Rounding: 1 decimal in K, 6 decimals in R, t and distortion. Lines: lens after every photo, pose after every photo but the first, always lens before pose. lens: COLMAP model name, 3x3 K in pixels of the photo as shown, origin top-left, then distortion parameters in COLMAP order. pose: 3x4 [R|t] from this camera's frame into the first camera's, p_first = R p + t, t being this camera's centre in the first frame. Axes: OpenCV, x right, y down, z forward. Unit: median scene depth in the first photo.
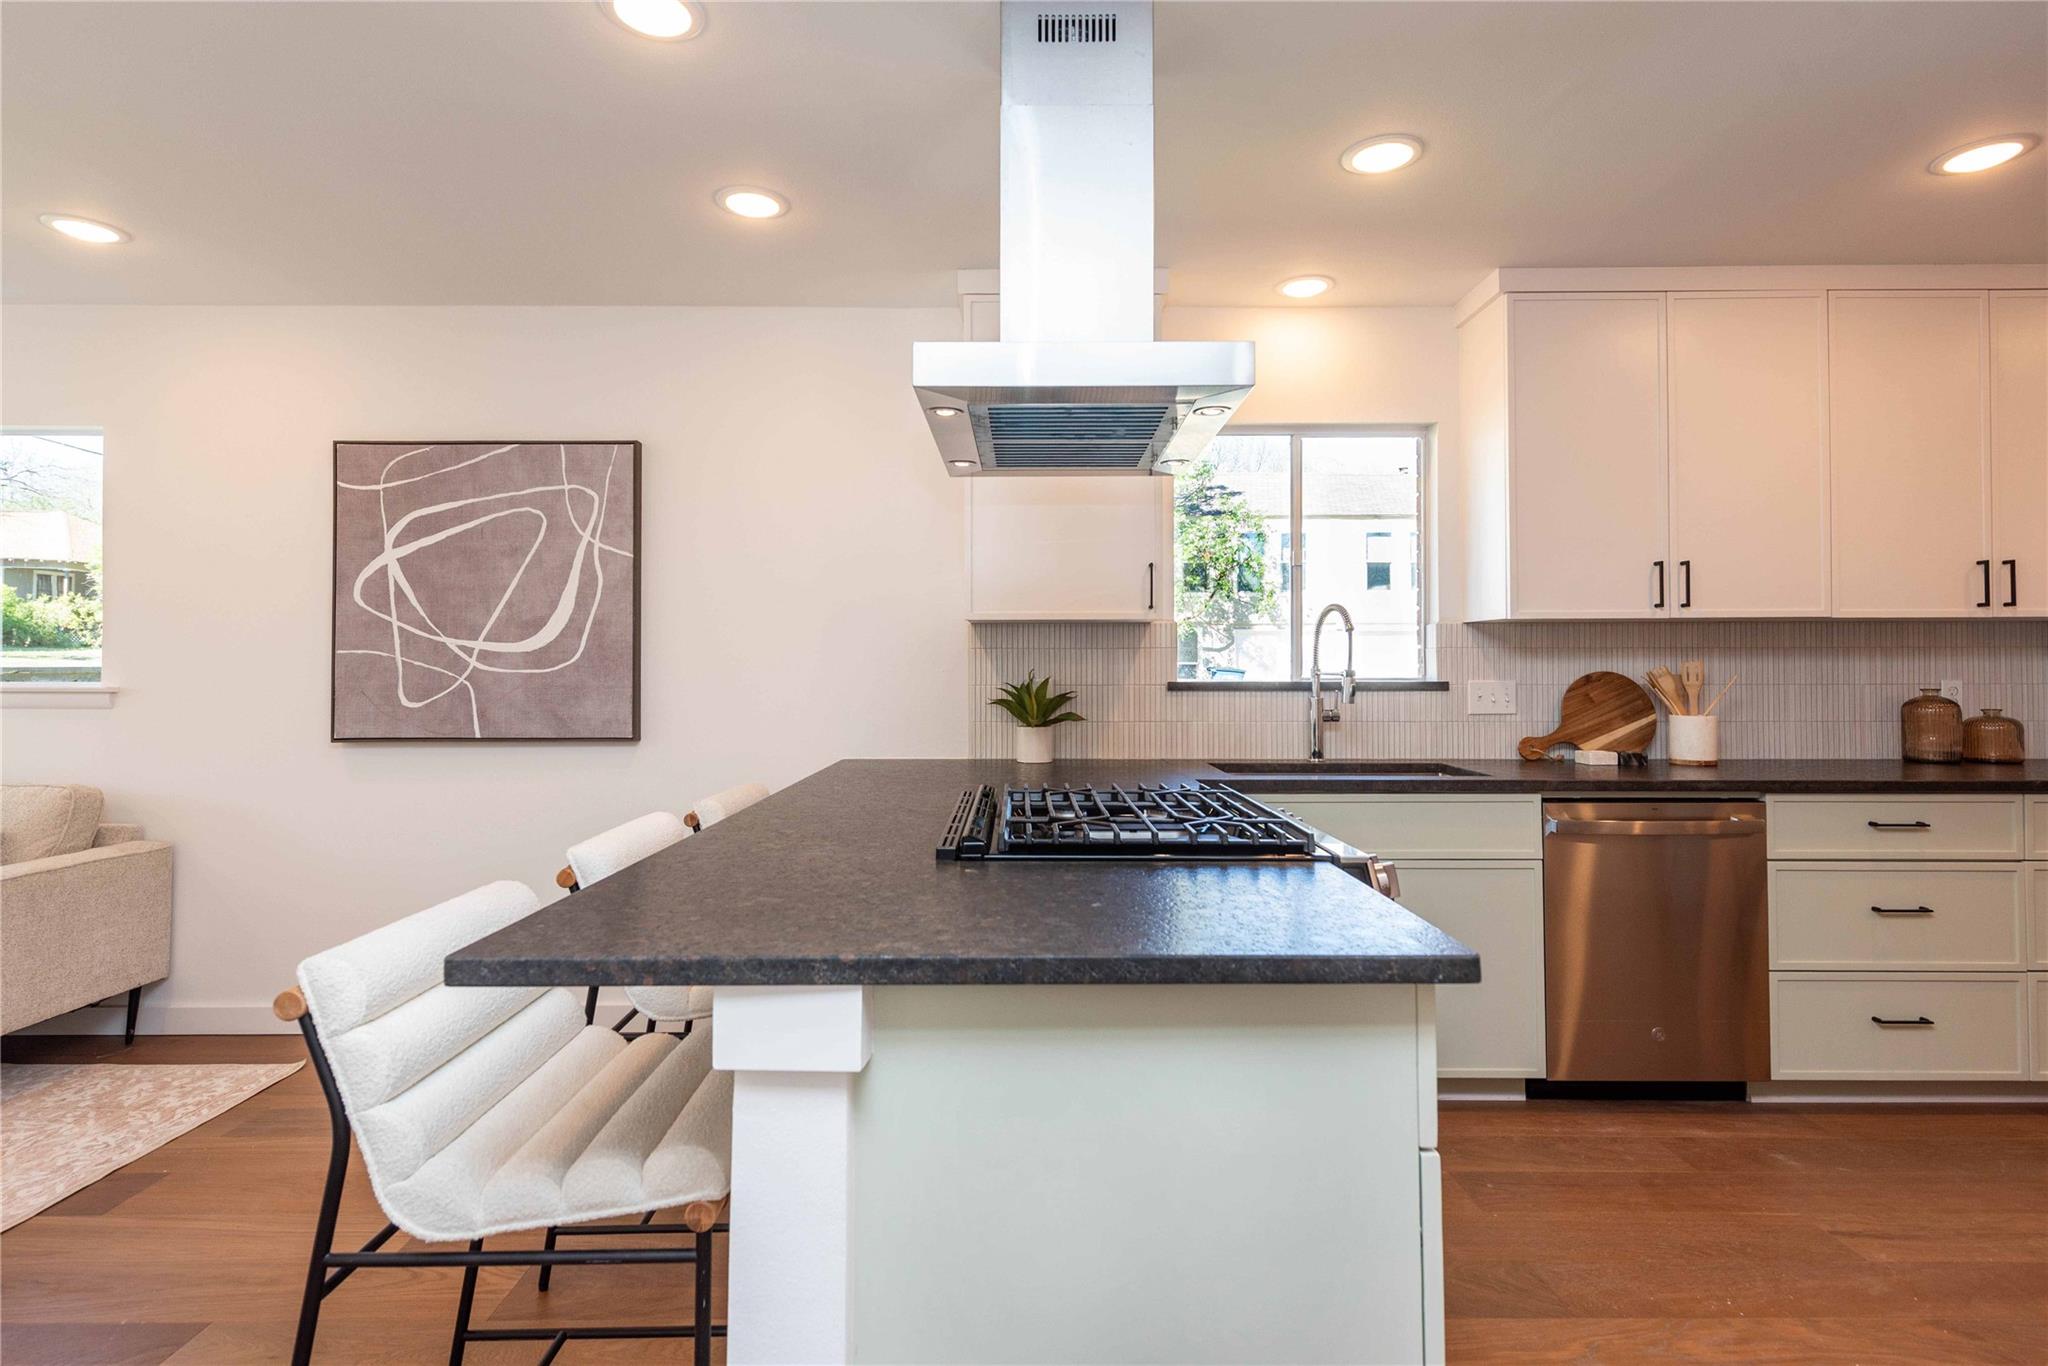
lens RADIAL K [[985.4, 0, 1022.8], [0, 985.4, 652.7], [0, 0, 1]] dist [0.009645, -0.000395]
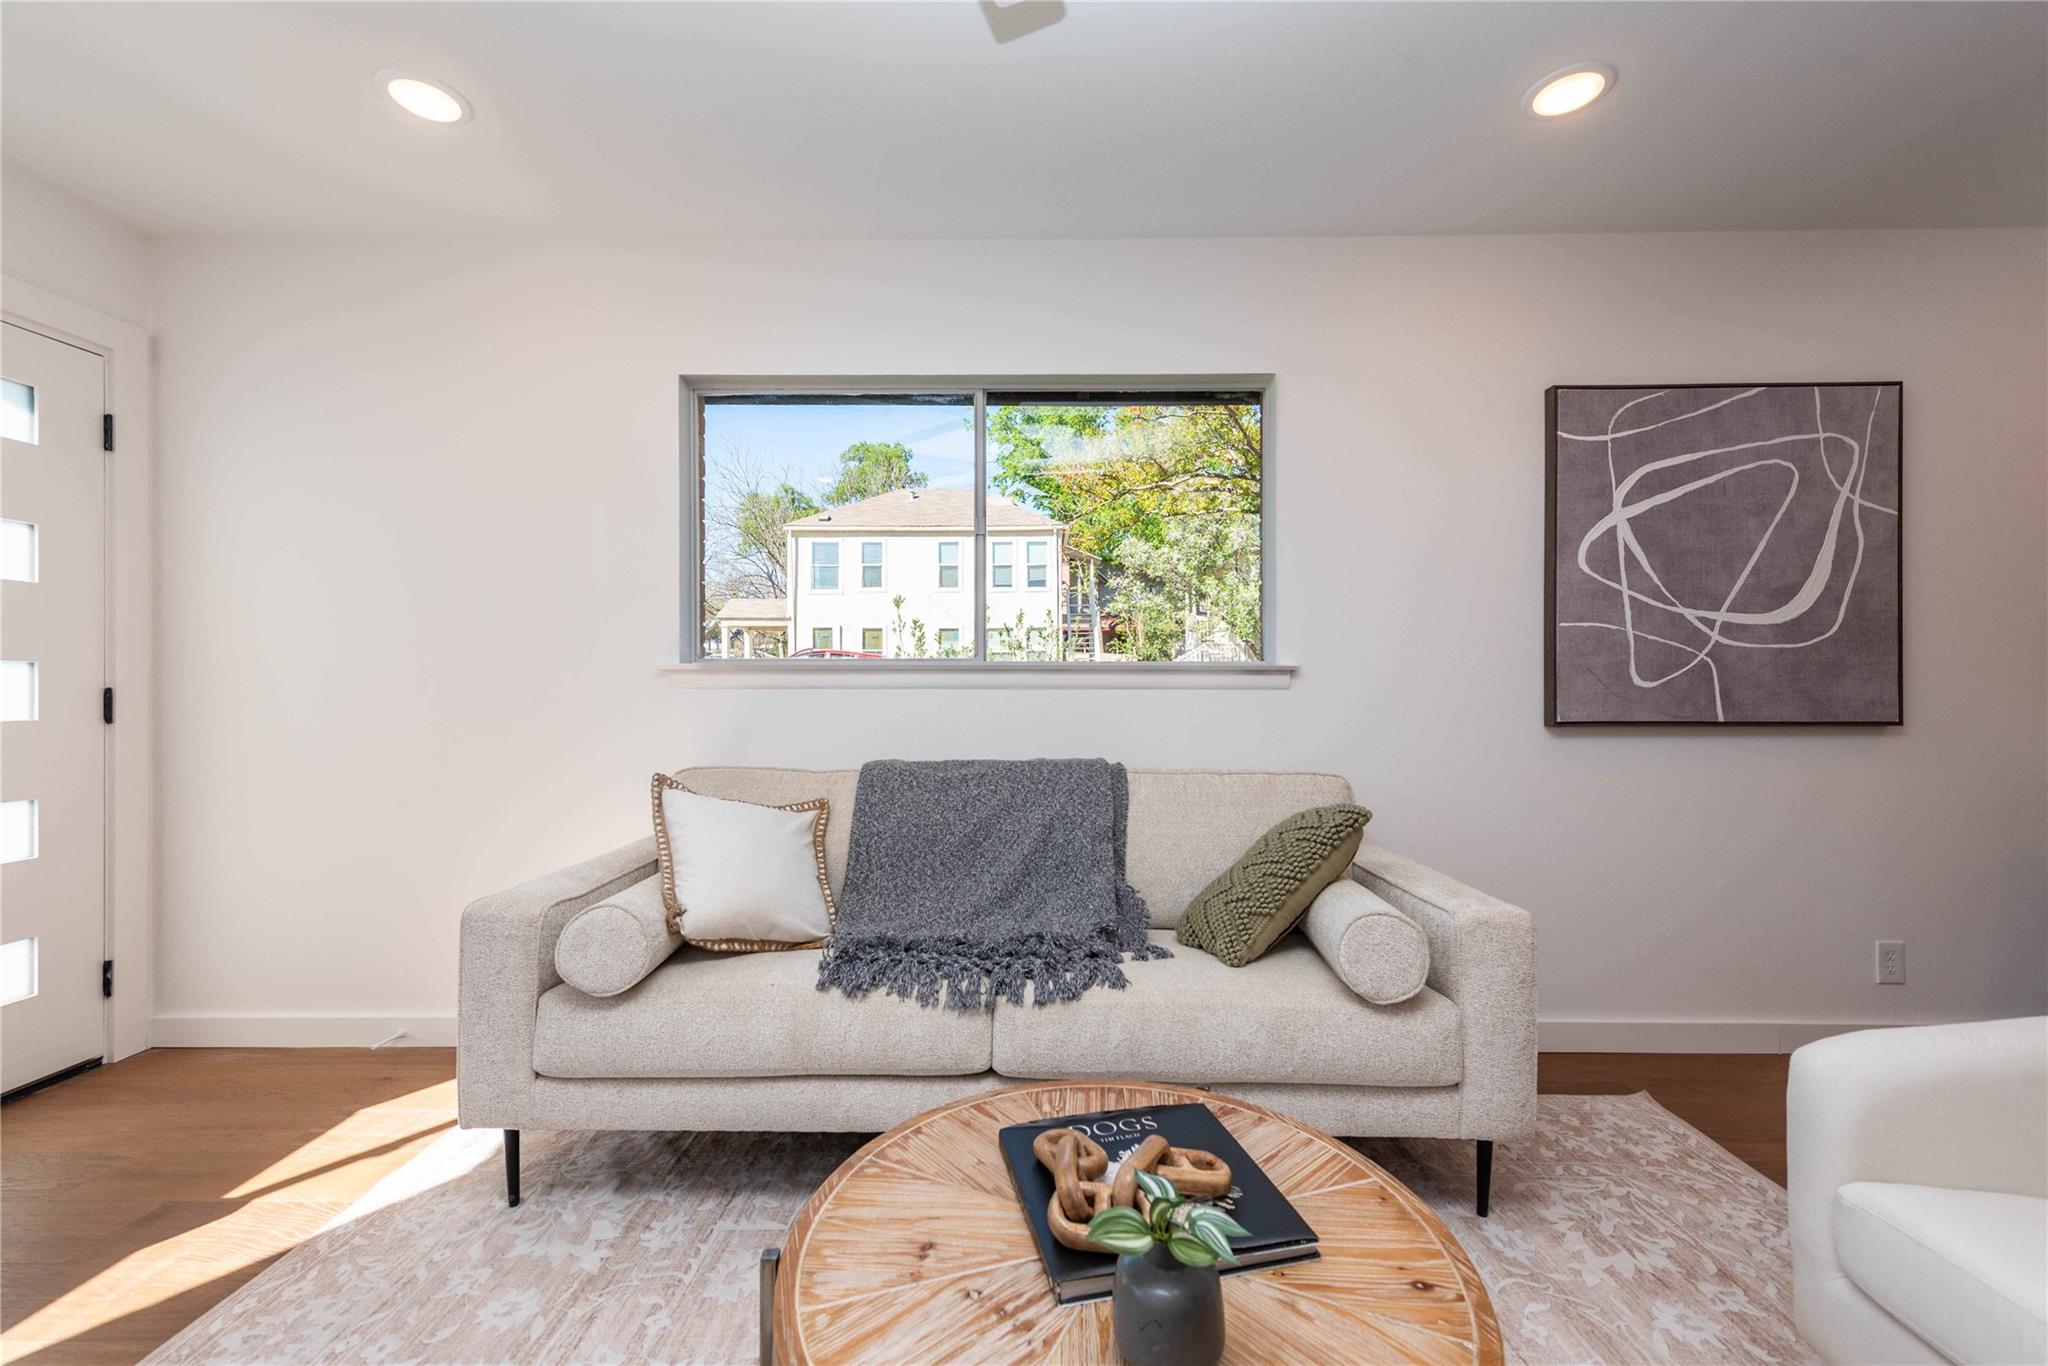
lens RADIAL K [[809.1, 0, 1027.9], [0, 809.1, 681.7], [0, 0, 1]] dist [0.011153, -0.001962]
pose [[0.999995, -0.002278, -0.002099, -1.165914], [0.002317, 0.999826, 0.018511, 0.035454], [0.002057, -0.018516, 0.999826, 0.270632]]
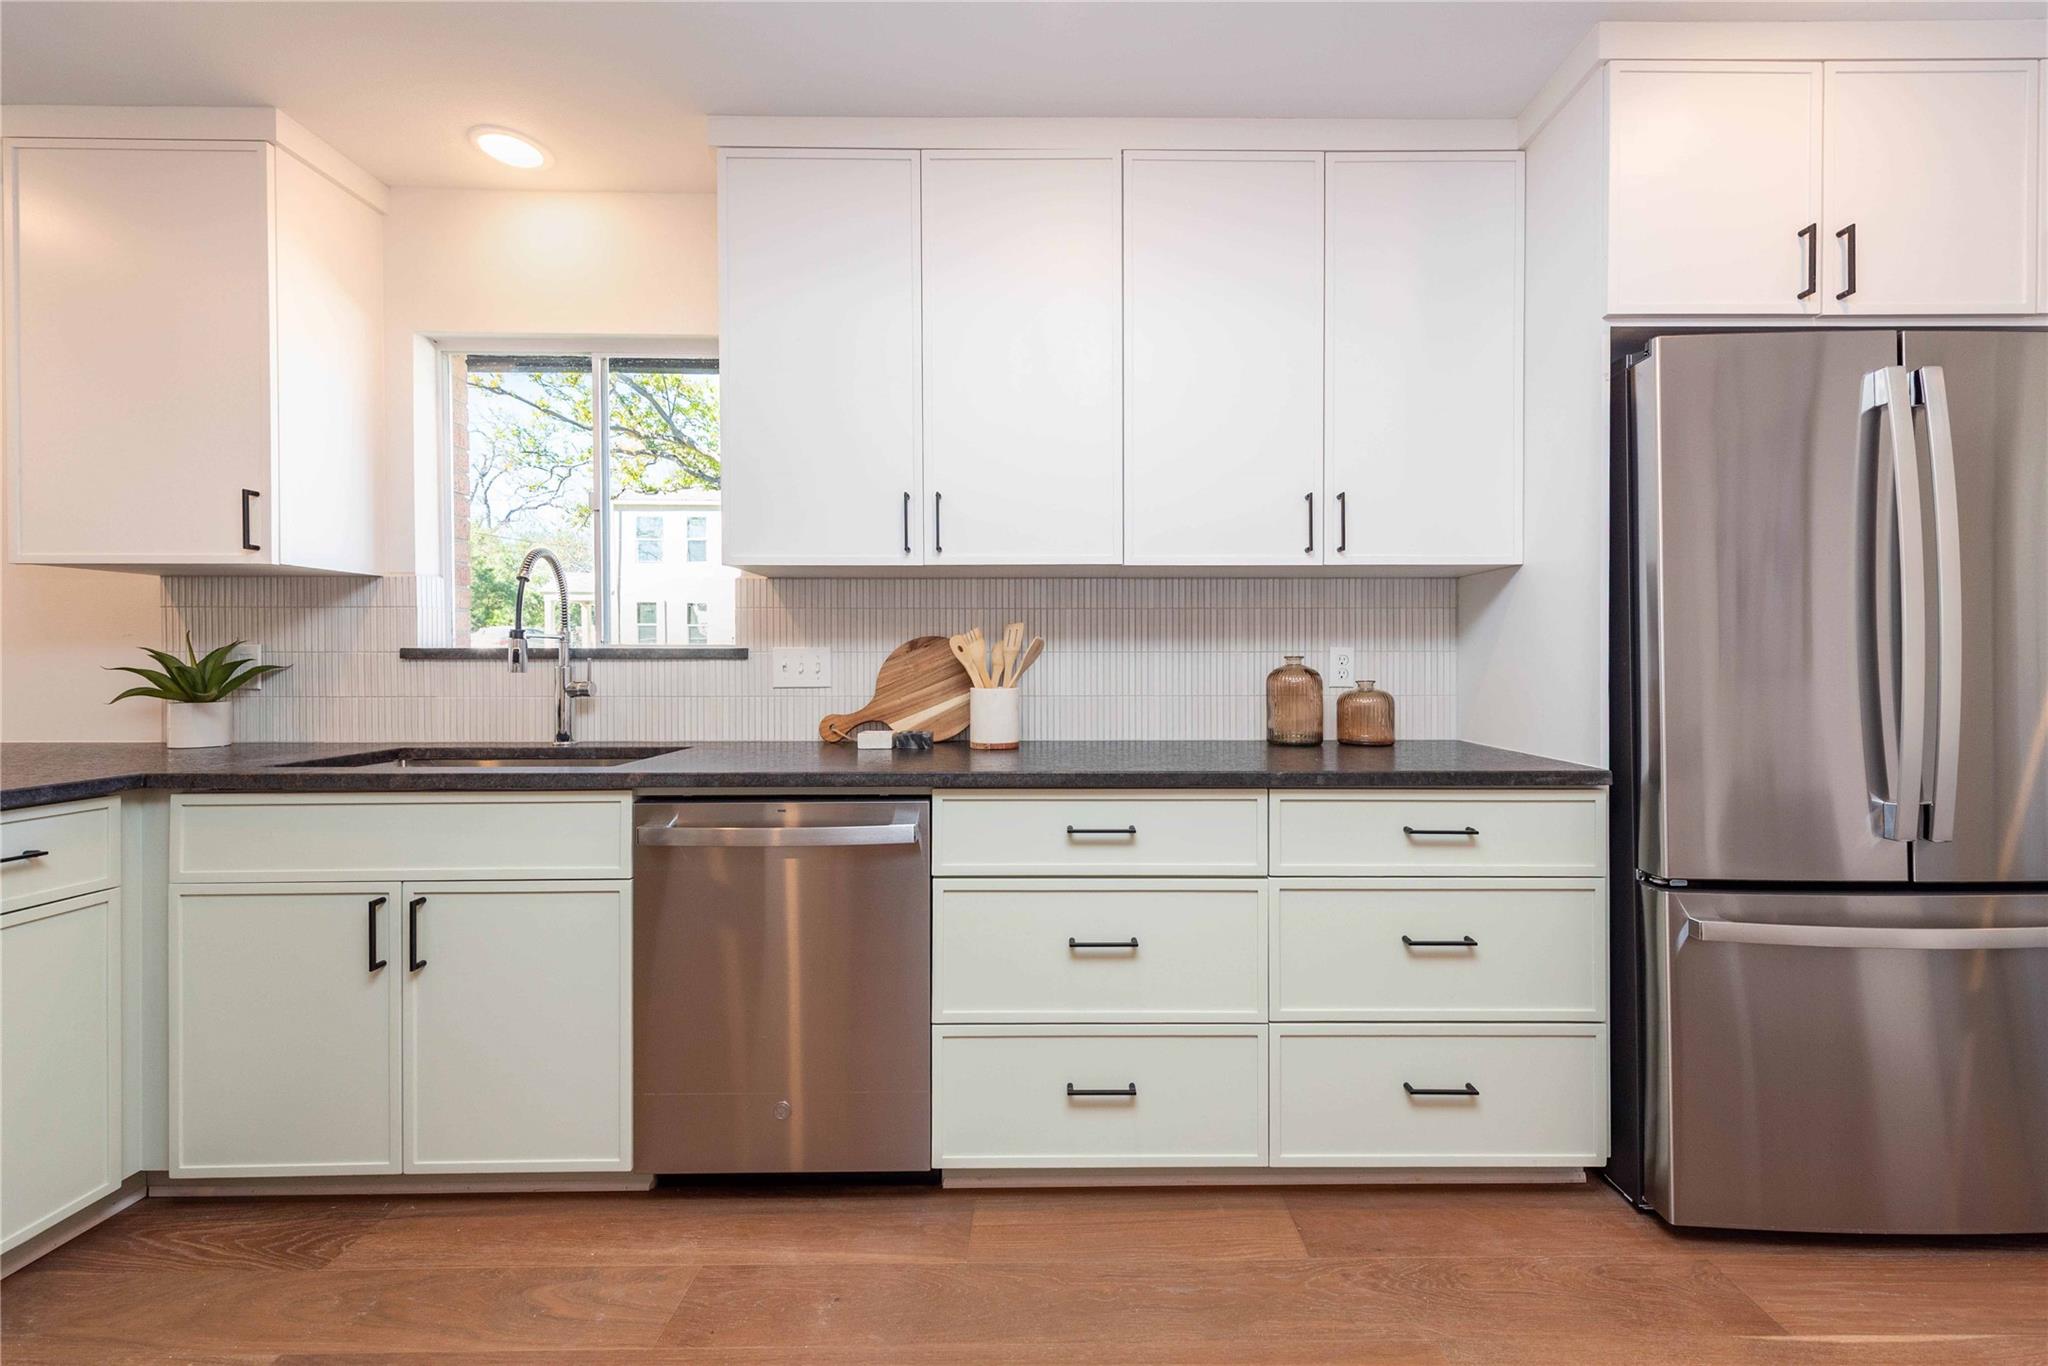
lens RADIAL K [[809.1, 0, 1028.1], [0, 809.1, 665.5], [0, 0, 1]] dist [0.011153, -0.001962]
pose [[0.999897, -0.000665, 0.014363, 0.805280], [0.000266, 0.999615, 0.027758, 0.030119], [-0.014376, -0.027752, 0.999511, 0.384024]]
